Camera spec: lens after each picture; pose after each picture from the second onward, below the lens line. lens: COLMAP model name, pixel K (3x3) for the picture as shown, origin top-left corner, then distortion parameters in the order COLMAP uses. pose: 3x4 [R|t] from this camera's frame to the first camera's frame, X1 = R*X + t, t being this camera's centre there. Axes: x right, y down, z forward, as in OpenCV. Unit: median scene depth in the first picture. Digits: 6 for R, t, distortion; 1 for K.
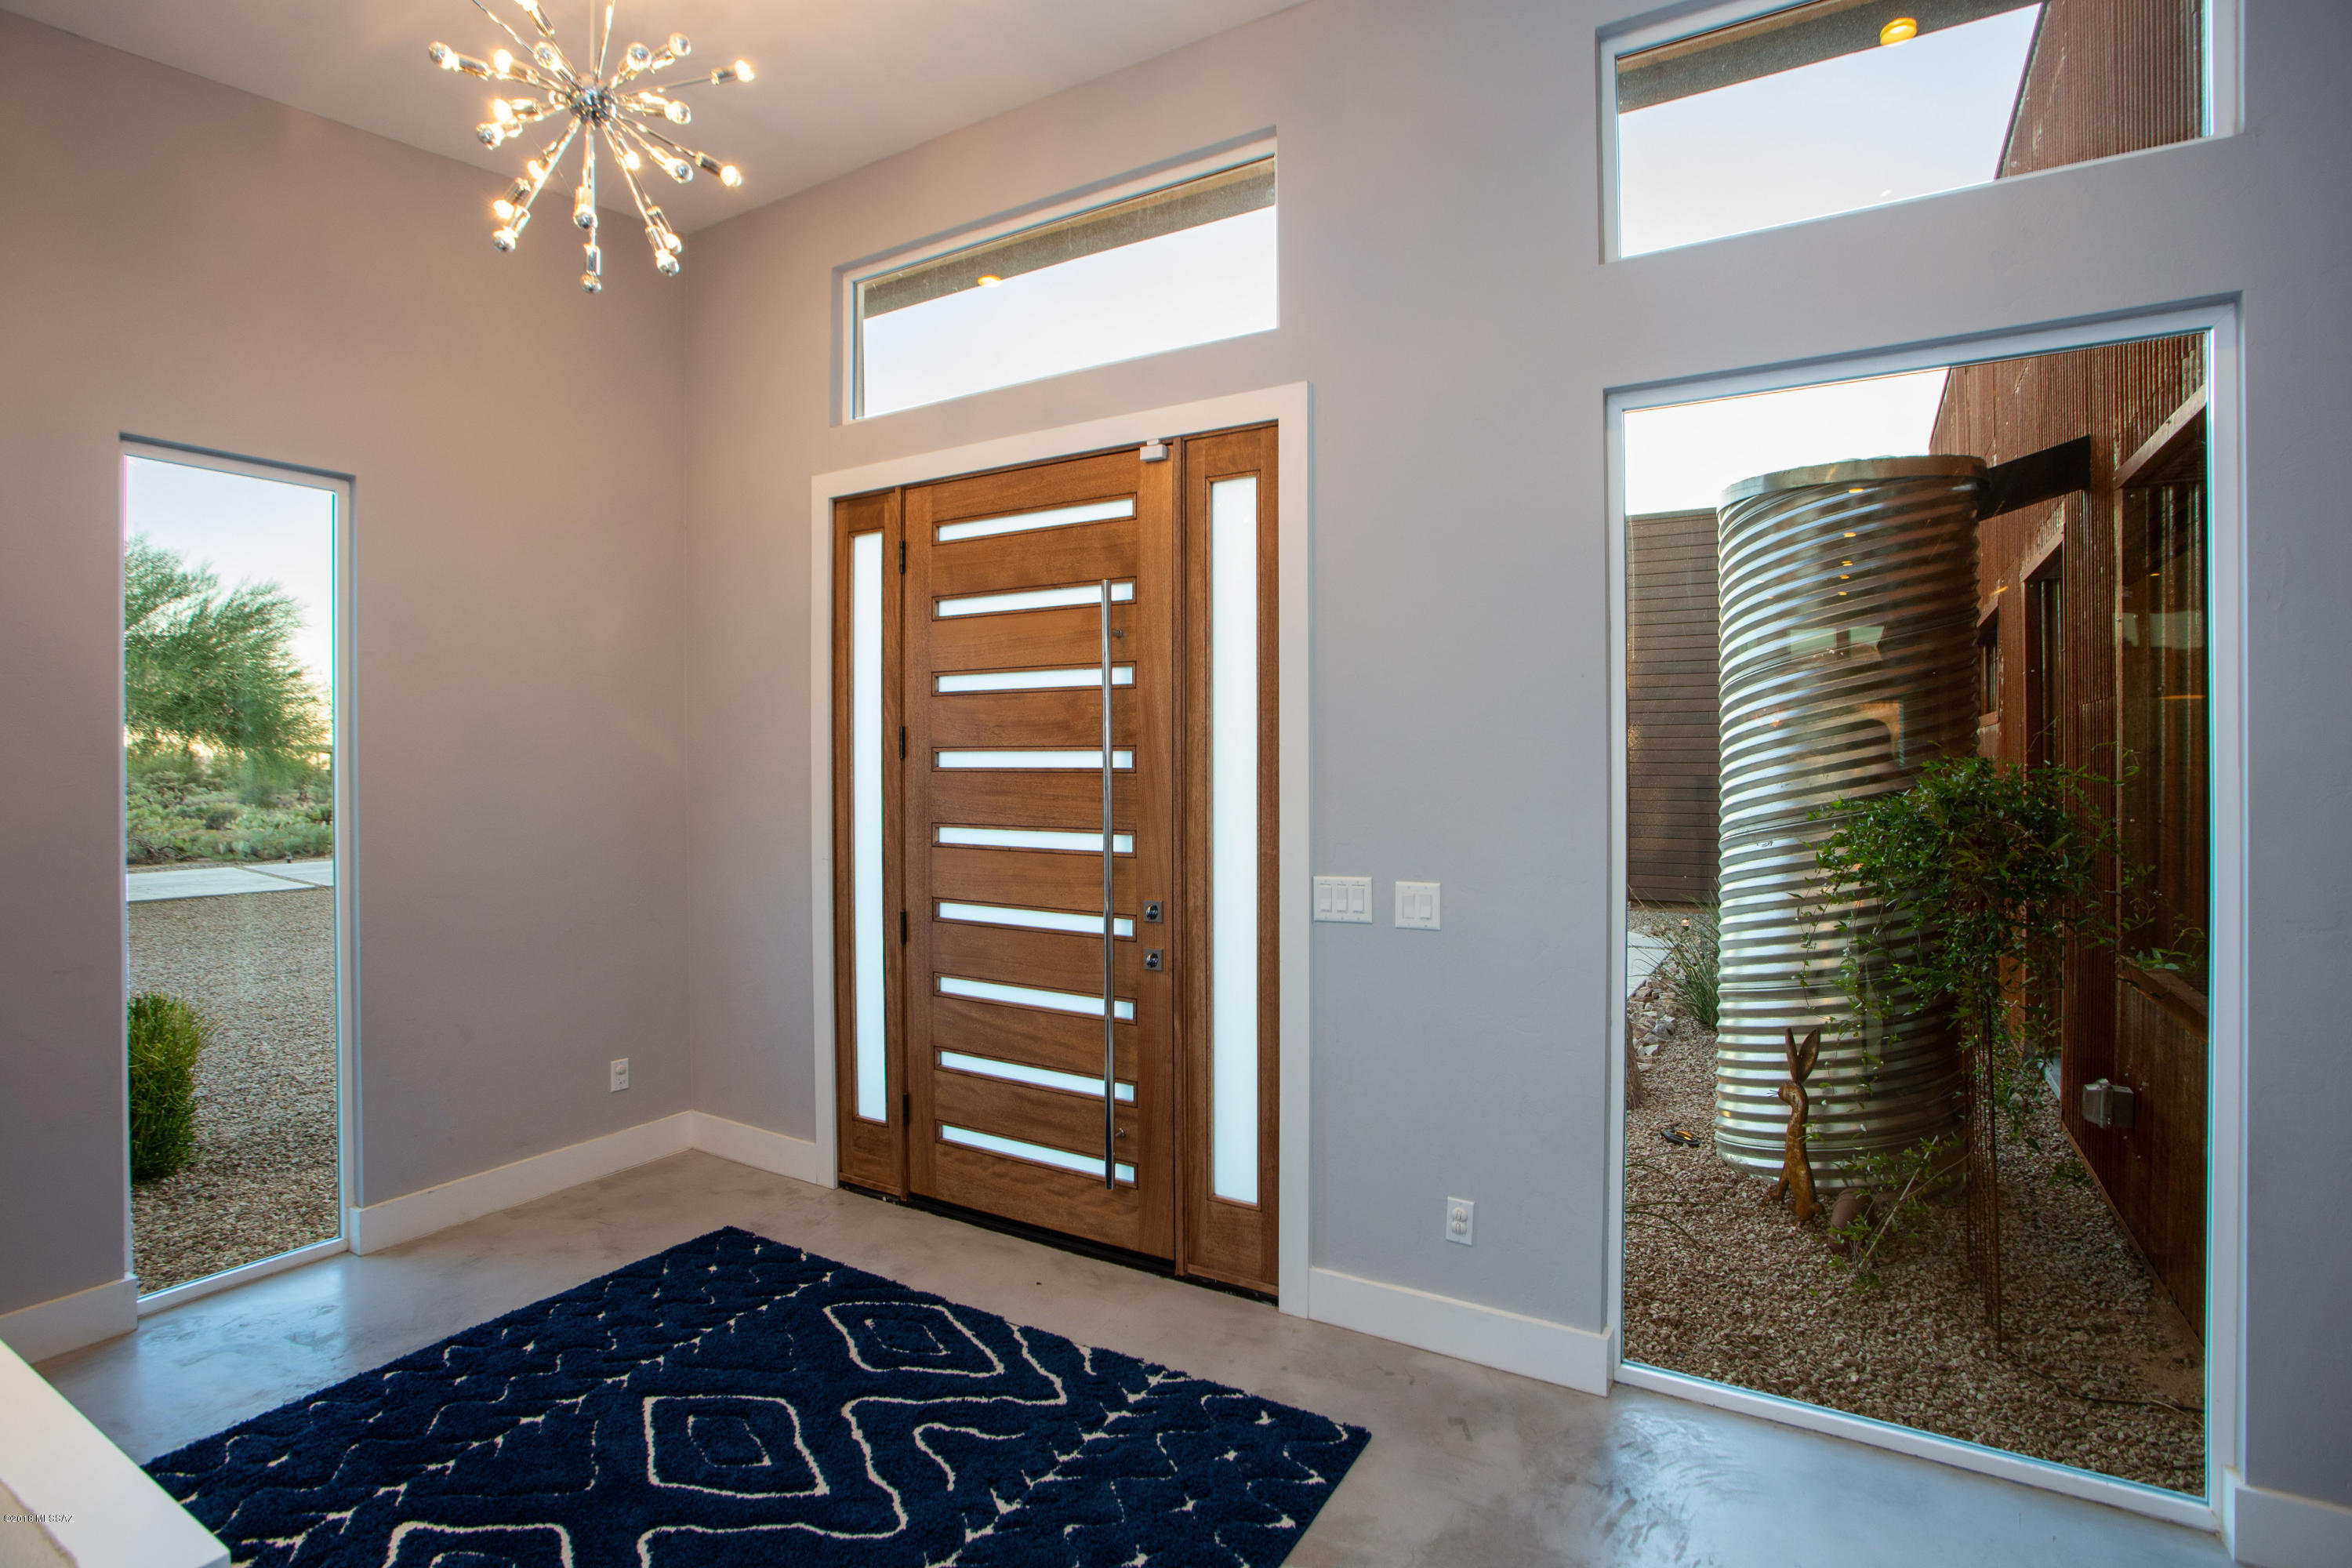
lens RADIAL K [[1173.6, 0, 1175.4], [0, 1173.6, 779.7], [0, 0, 1]] dist [-0.014231, 0.008691]
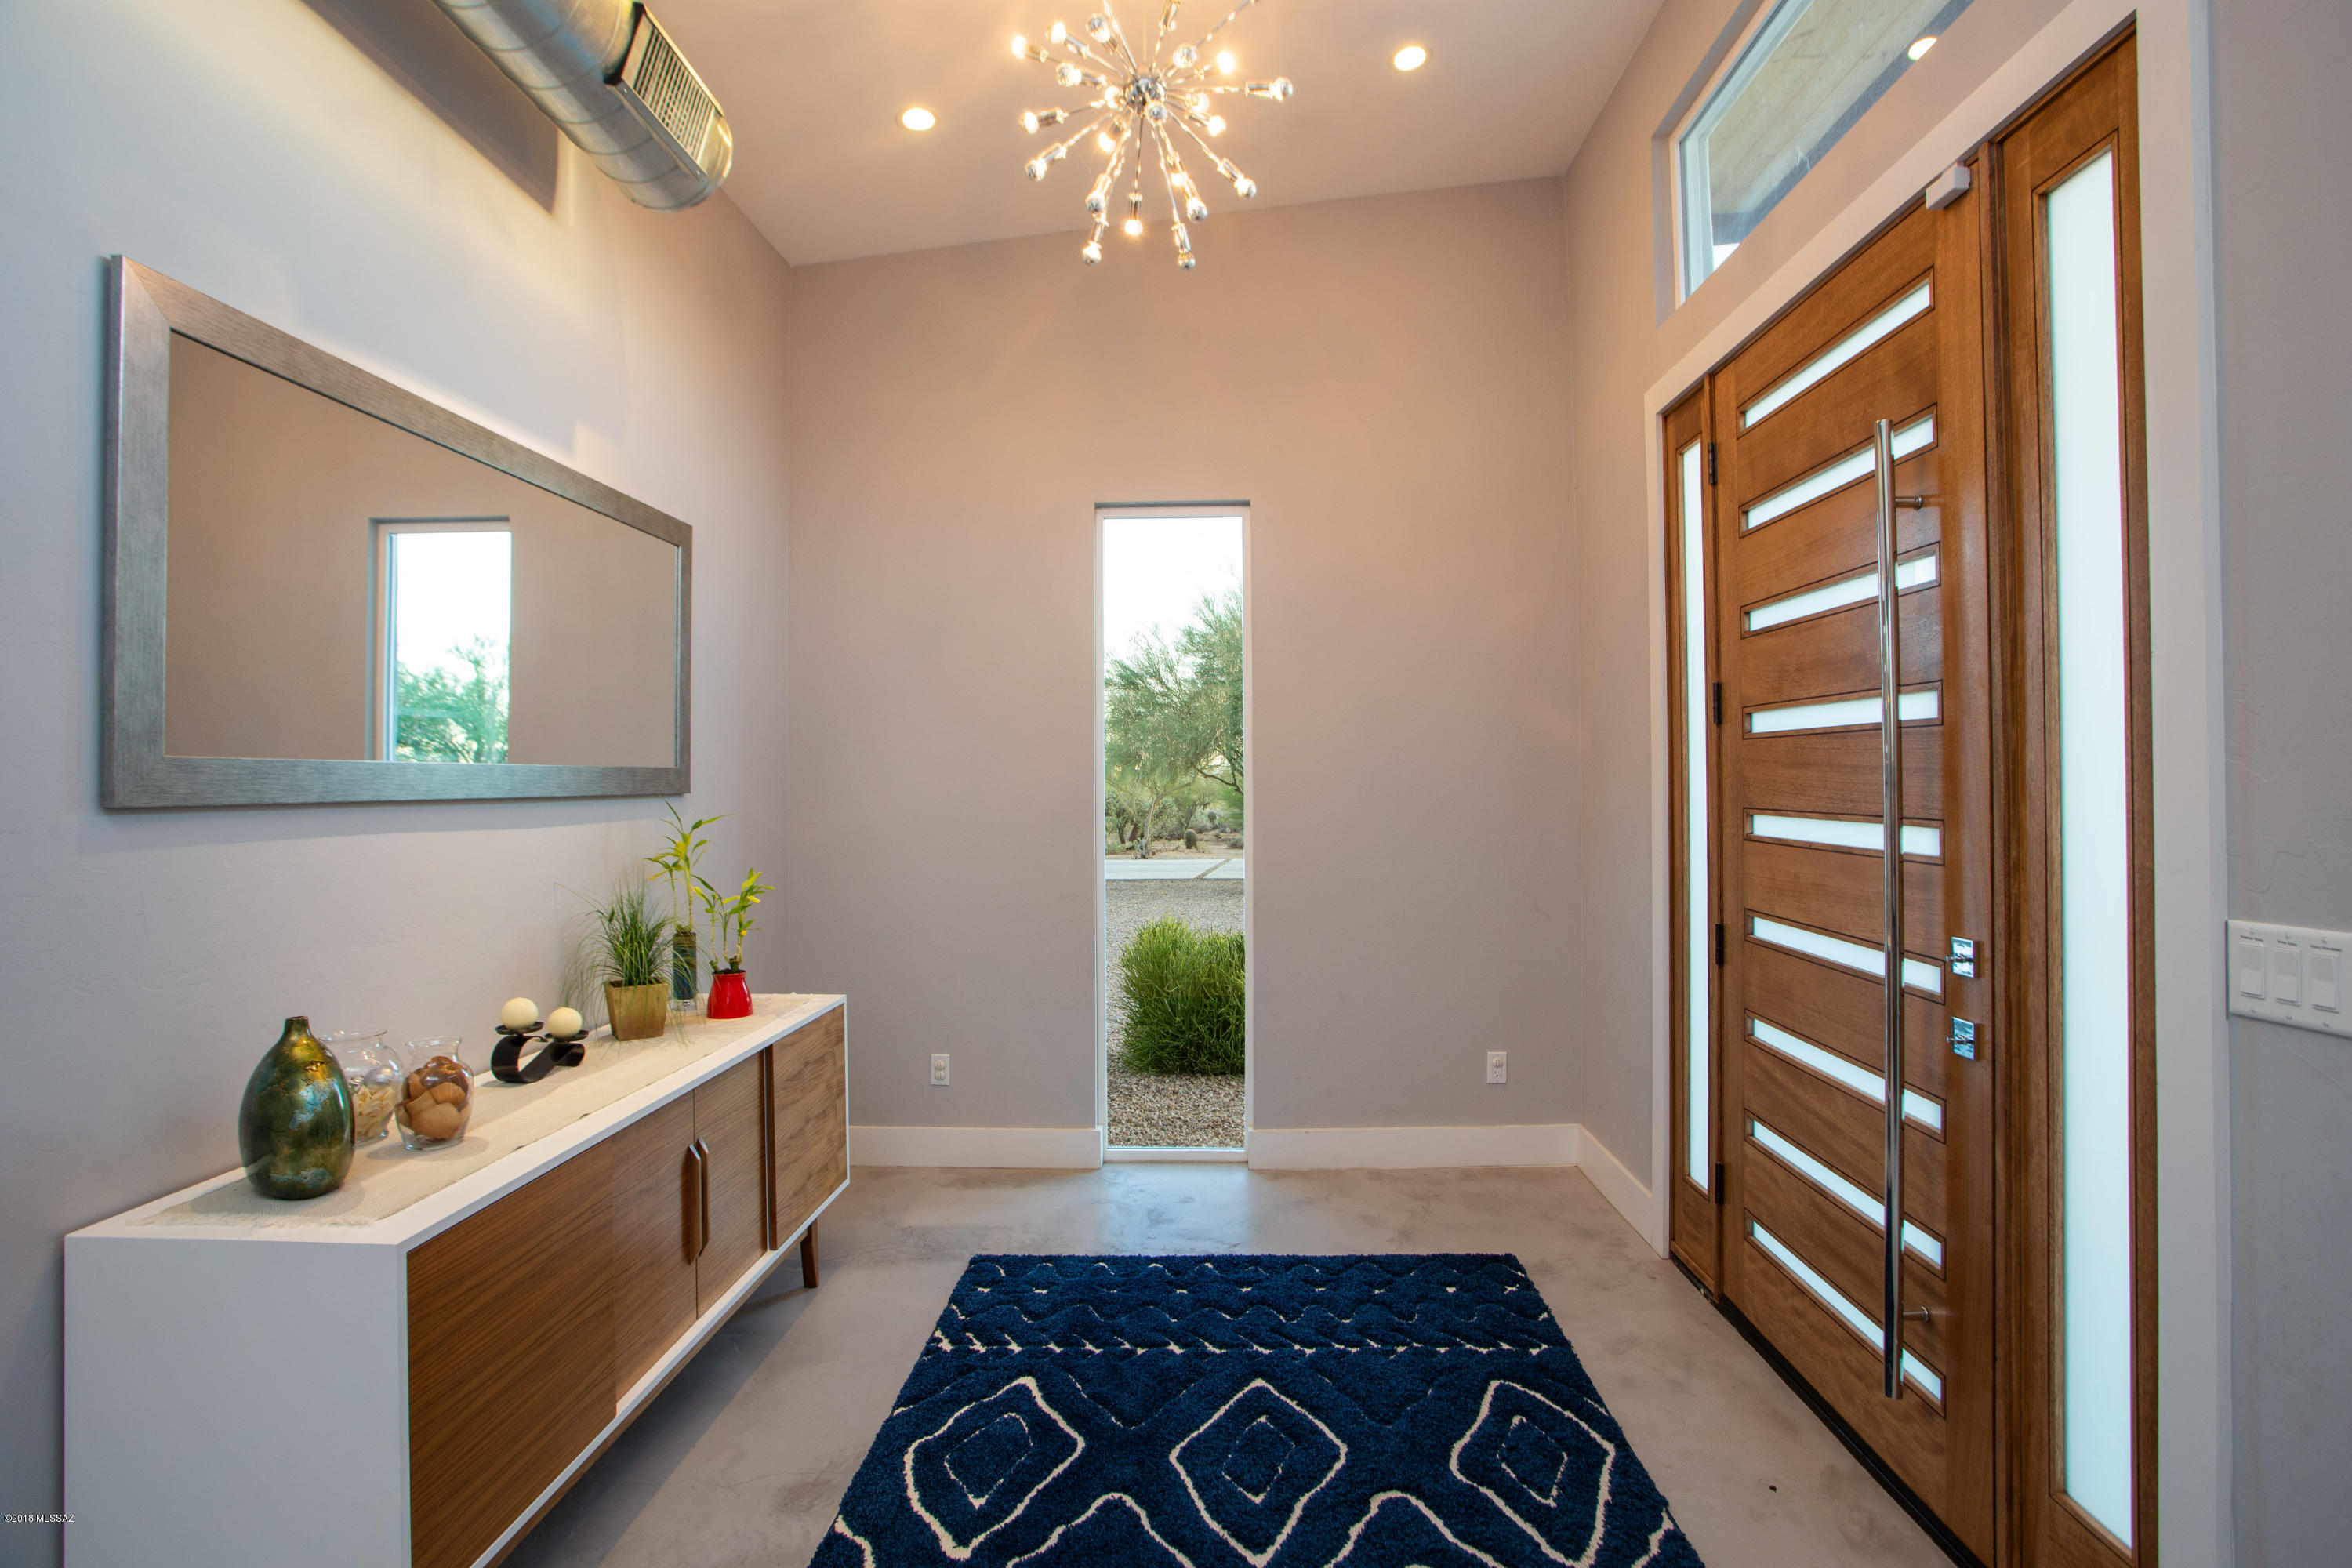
lens RADIAL K [[1173.6, 0, 1173.8], [0, 1173.6, 772.5], [0, 0, 1]] dist [-0.014231, 0.008691]
pose [[0.508394, -0.006530, -0.861100, 0.277295], [-0.005820, 0.999922, -0.011019, 0.026710], [0.861105, 0.010614, 0.508317, 0.342493]]
